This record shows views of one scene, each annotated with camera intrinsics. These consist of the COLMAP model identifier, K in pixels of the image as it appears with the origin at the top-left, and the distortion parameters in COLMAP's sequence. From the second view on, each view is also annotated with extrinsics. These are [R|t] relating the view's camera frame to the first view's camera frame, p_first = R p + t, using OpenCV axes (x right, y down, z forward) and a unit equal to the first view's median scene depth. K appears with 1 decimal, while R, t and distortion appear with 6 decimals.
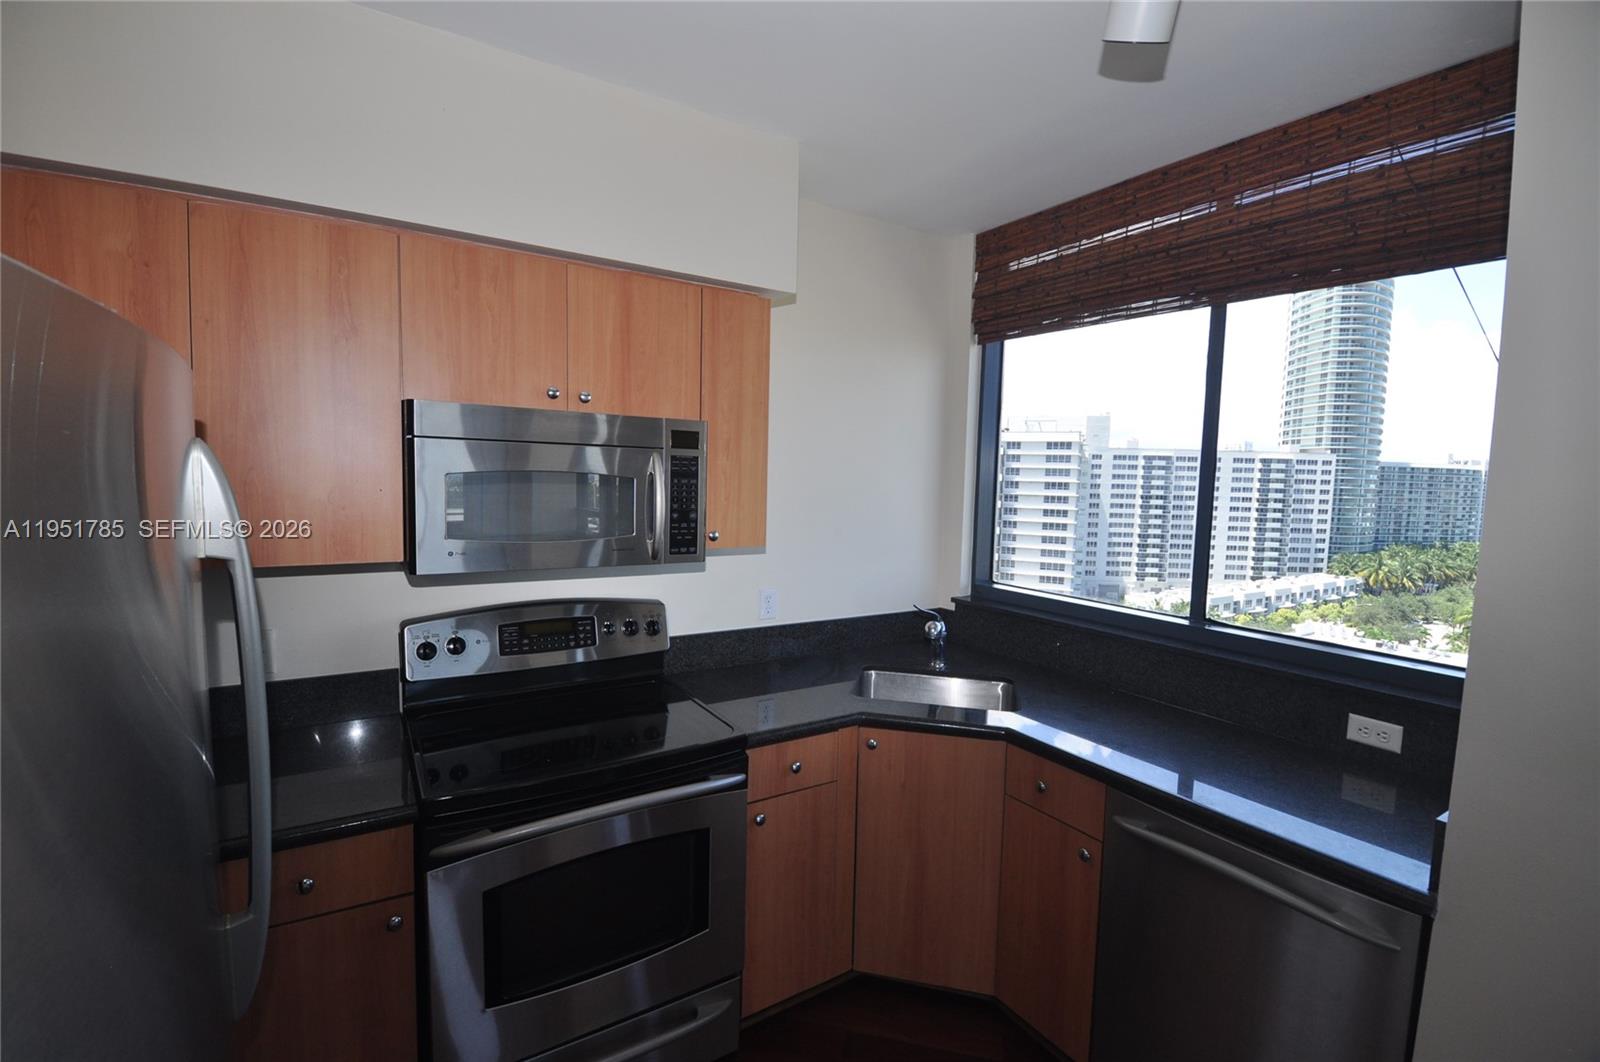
lens RADIAL K [[701.7, 0, 791.0], [0, 701.7, 536.4], [0, 0, 1]] dist [0.010797, -0.017801]
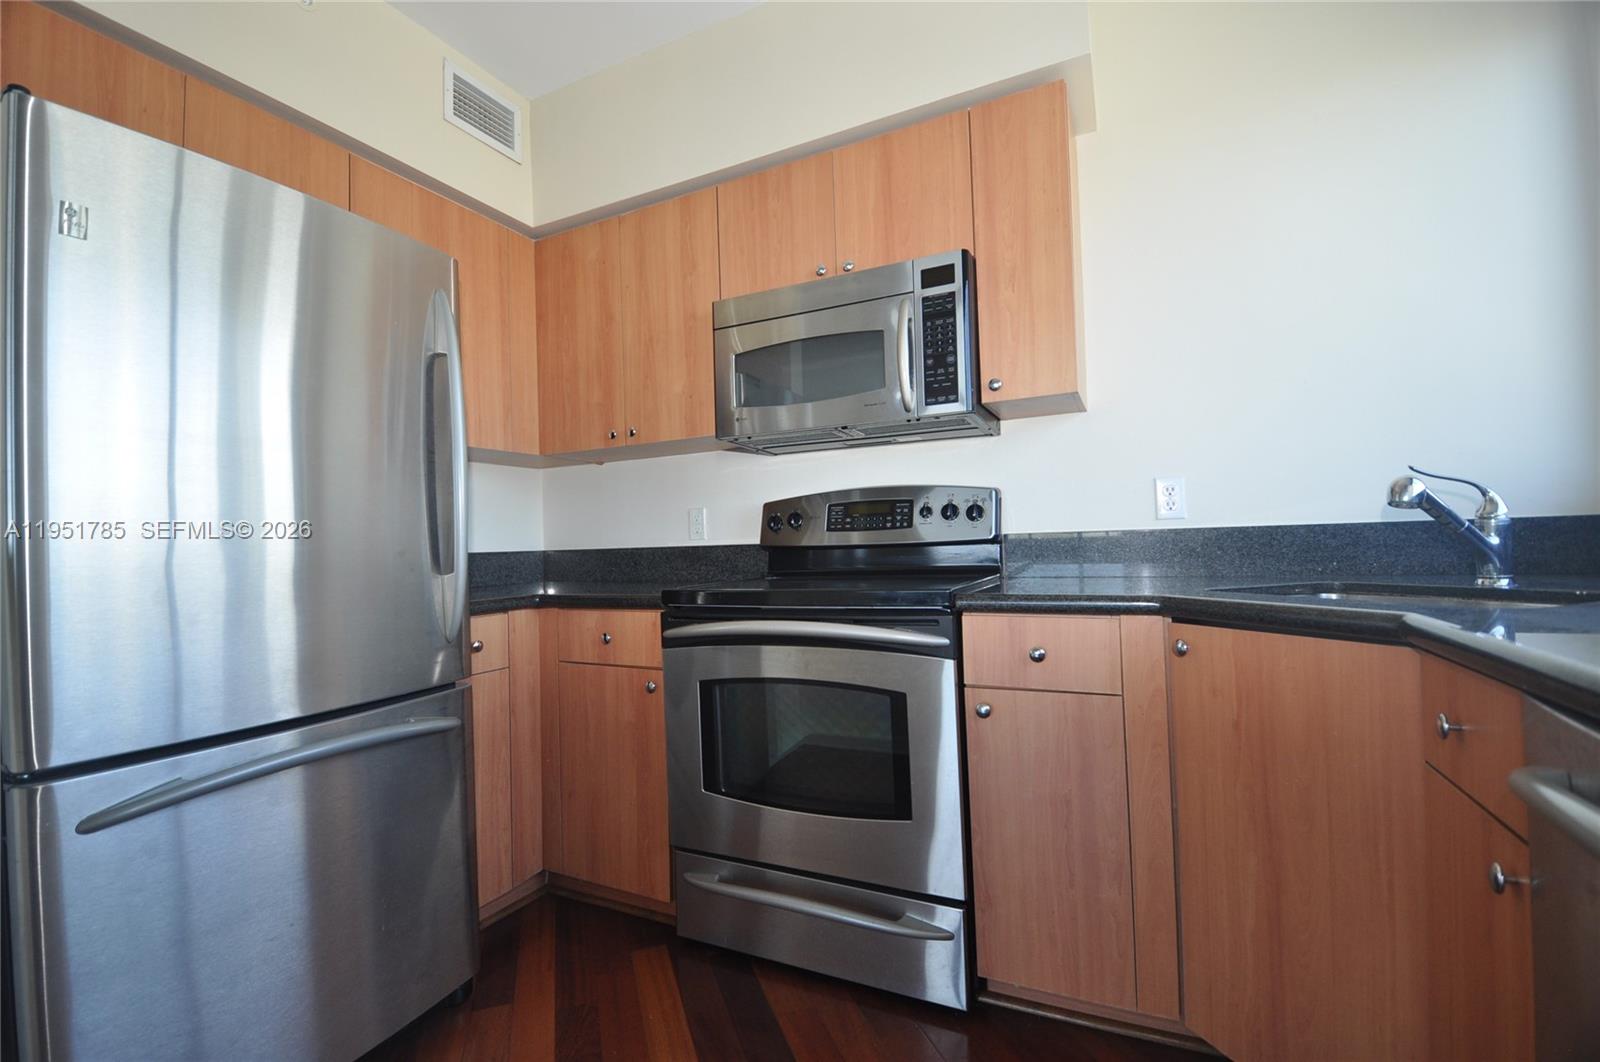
lens RADIAL K [[701.7, 0, 791.0], [0, 701.7, 536.4], [0, 0, 1]] dist [0.010797, -0.017801]
pose [[0.522066, -0.052341, -0.851298, 0.497463], [-0.025867, 0.996684, -0.077143, 0.267337], [0.852513, 0.062294, 0.518981, 0.389616]]
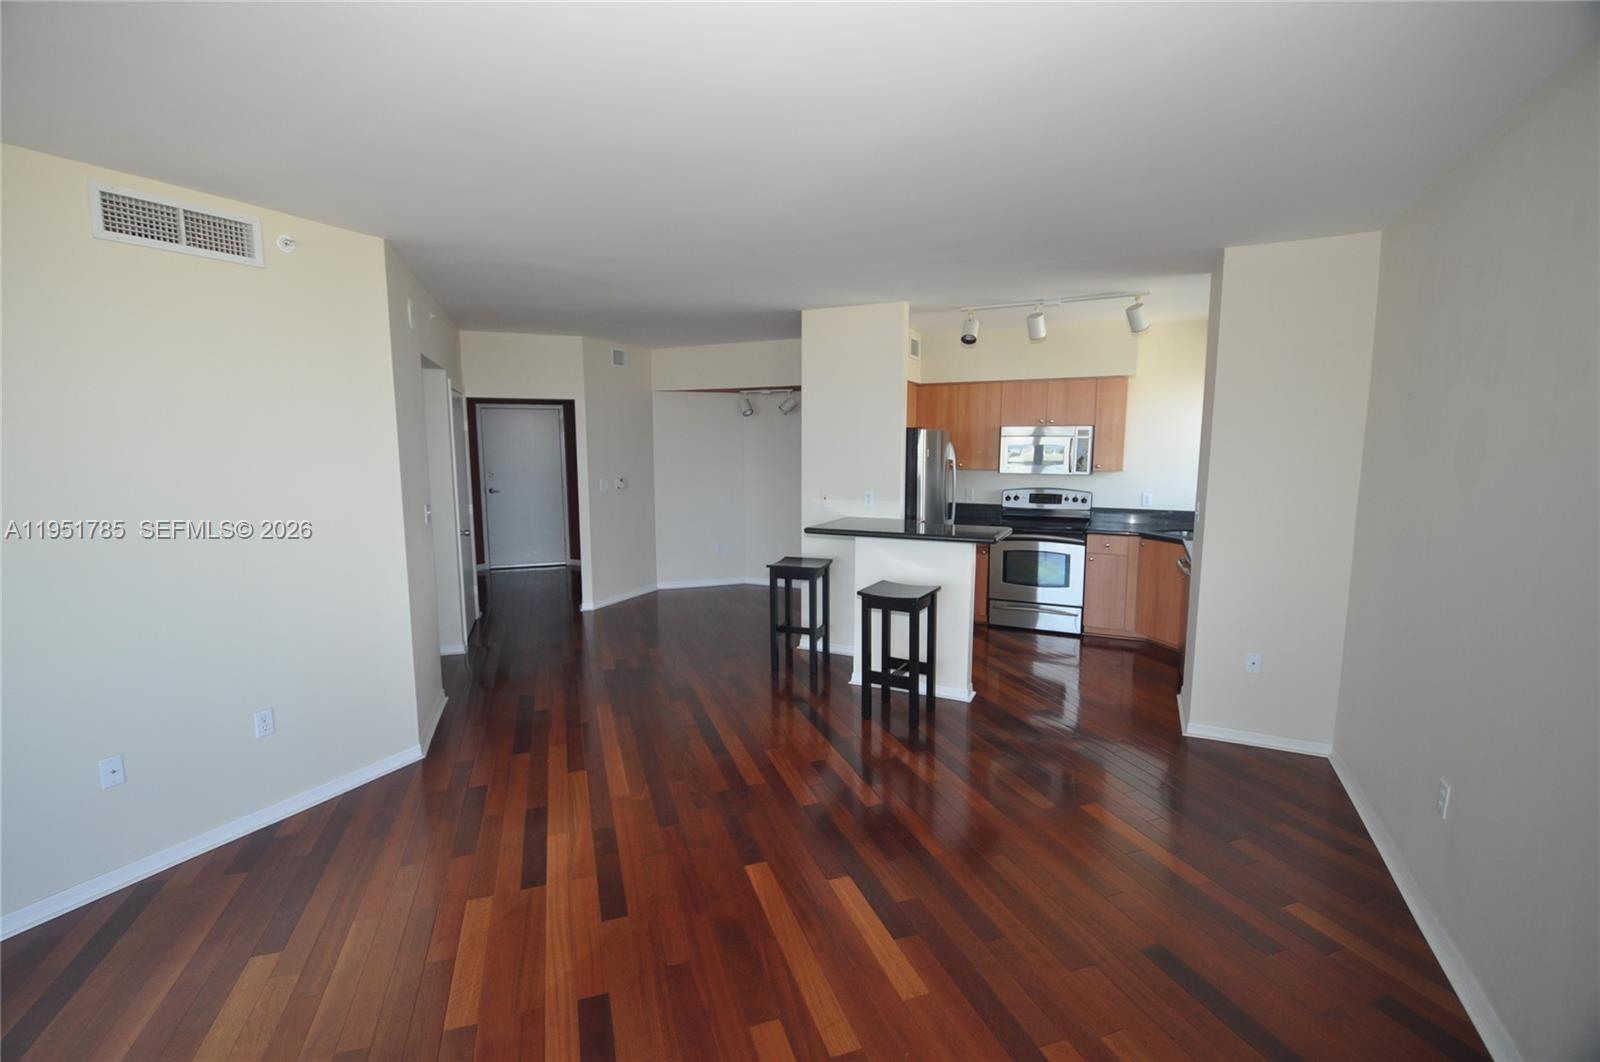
lens RADIAL K [[701.7, 0, 791.0], [0, 701.7, 536.4], [0, 0, 1]] dist [0.010797, -0.017801]
pose [[0.508164, 0.082966, -0.857255, 1.810691], [-0.056994, 0.996407, 0.062649, 0.183033], [0.859373, 0.017022, 0.511066, -1.587395]]
